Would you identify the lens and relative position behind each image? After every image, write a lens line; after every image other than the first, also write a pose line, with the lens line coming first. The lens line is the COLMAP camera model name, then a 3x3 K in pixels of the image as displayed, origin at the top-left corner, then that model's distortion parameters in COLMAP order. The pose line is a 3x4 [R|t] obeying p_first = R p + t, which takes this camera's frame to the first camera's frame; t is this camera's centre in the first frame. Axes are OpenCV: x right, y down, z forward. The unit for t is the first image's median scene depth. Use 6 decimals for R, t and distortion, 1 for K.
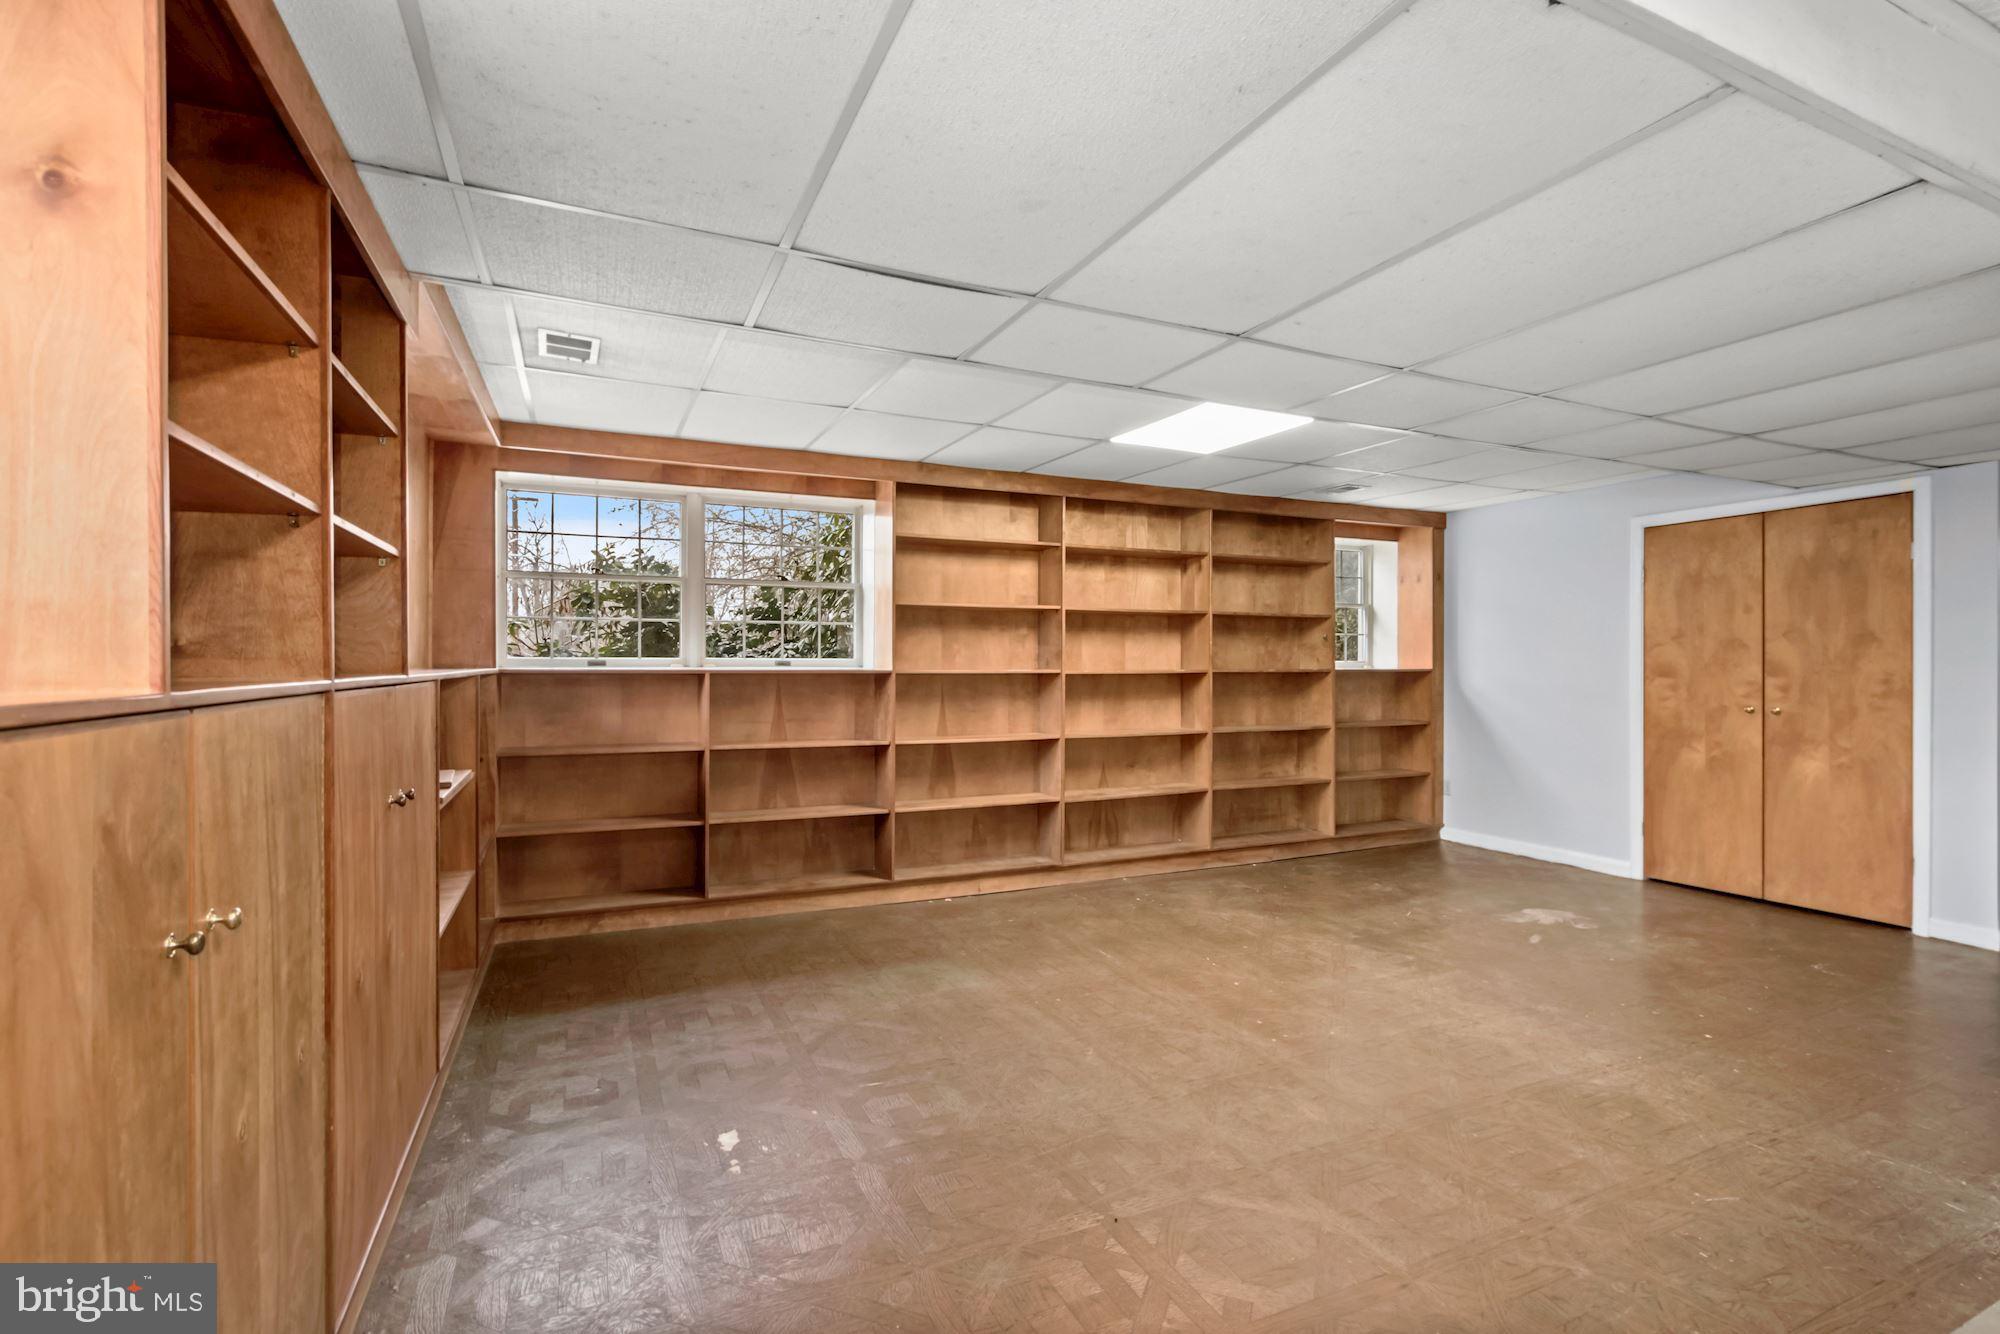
lens RADIAL K [[938.8, 0, 1000.0], [0, 938.8, 667.0], [0, 0, 1]] dist [-0.008485, -0.000108]
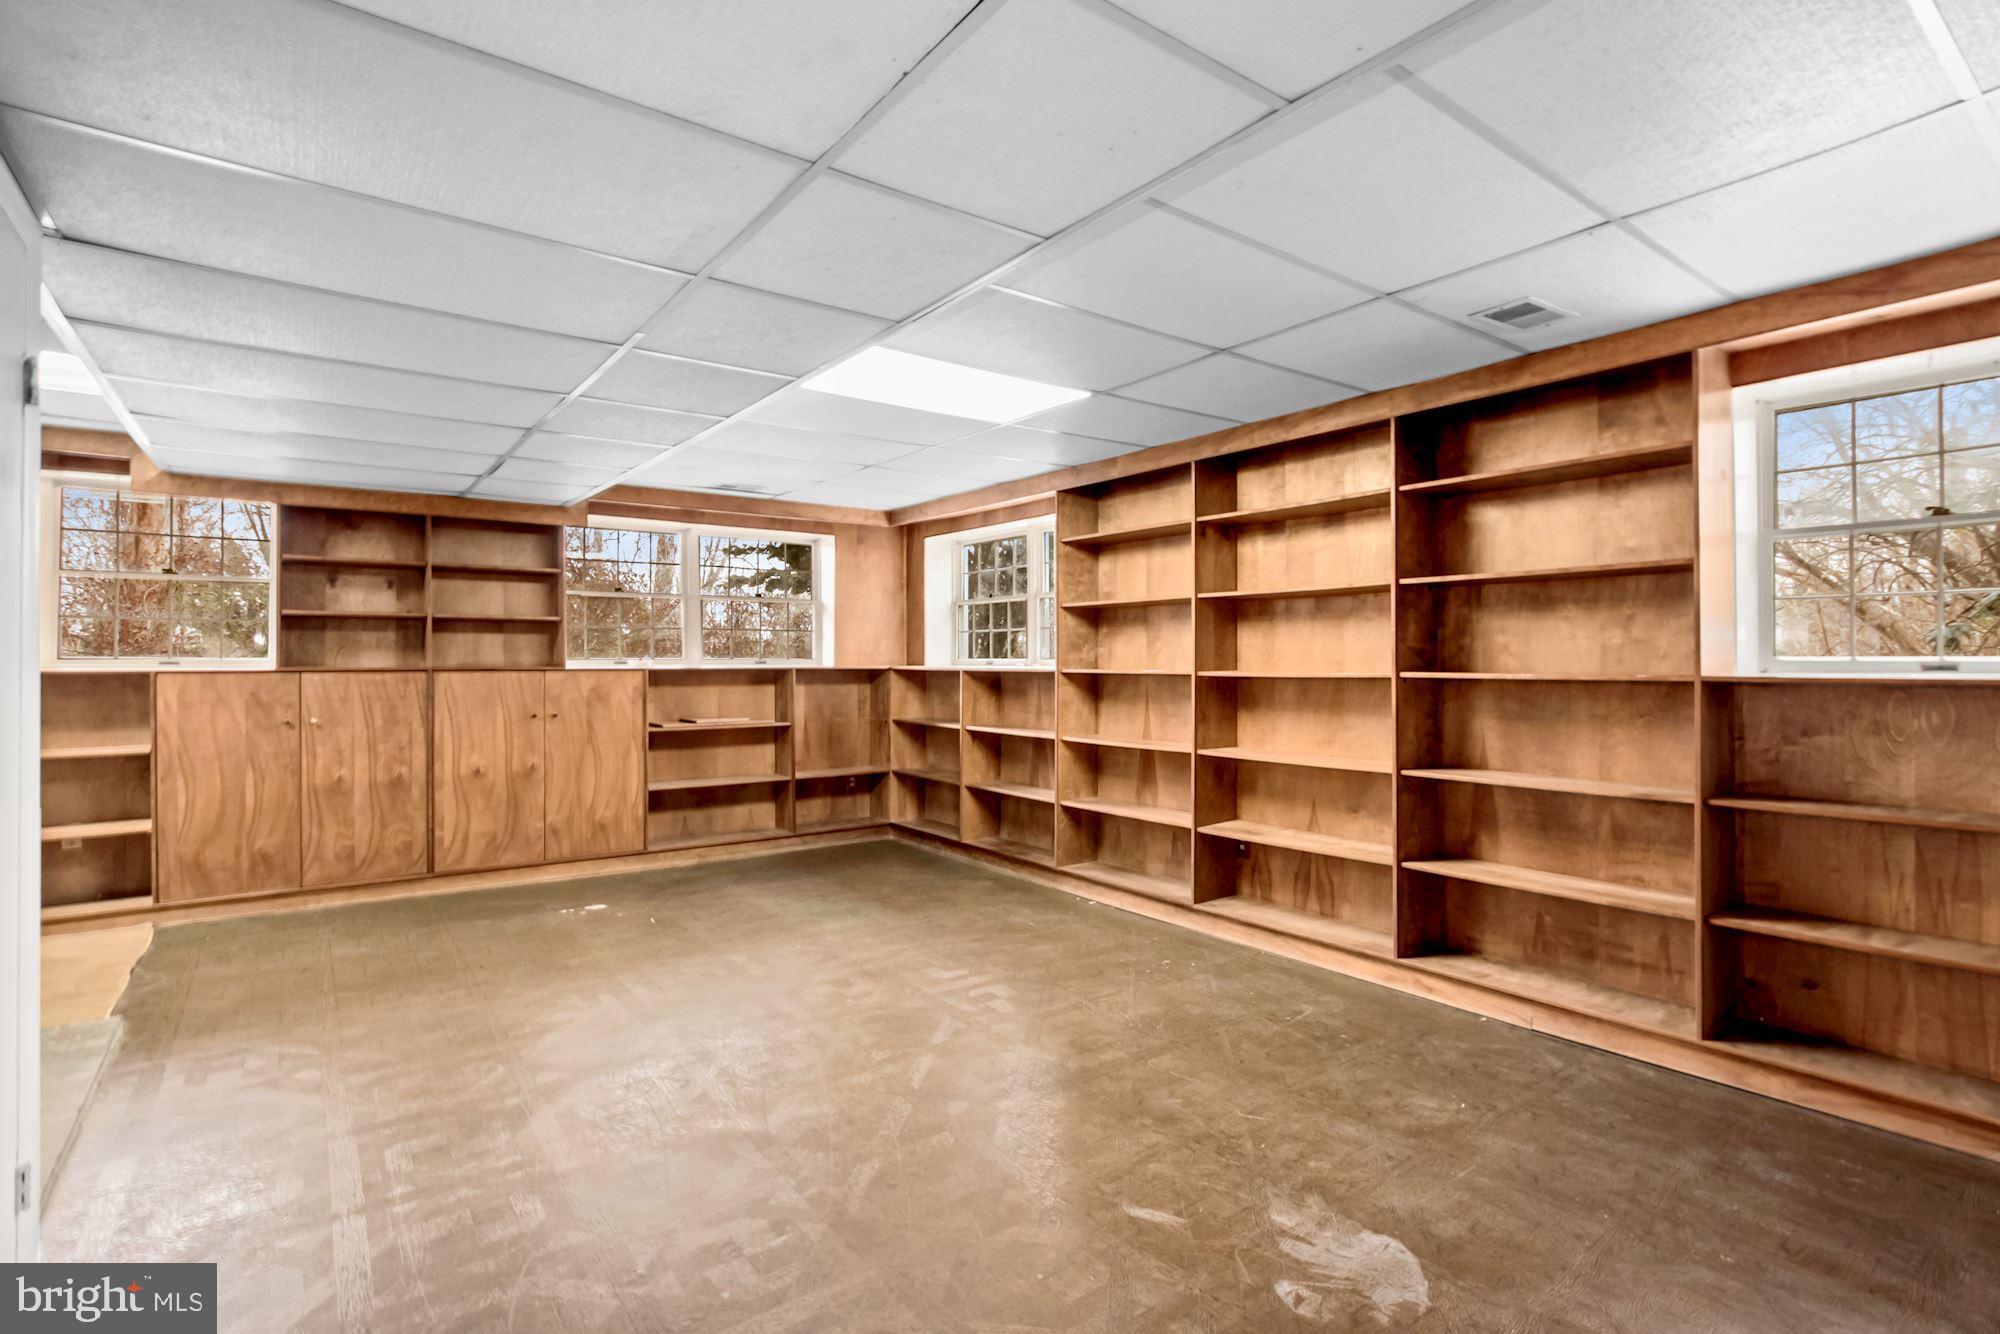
lens RADIAL K [[938.8, 0, 1000.0], [0, 938.8, 667.0], [0, 0, 1]] dist [-0.008485, -0.000108]
pose [[0.218349, 0.002282, -0.975868, 0.819727], [-0.006704, 0.999977, 0.000838, 0.000570], [0.975848, 0.006359, 0.218359, 0.640148]]
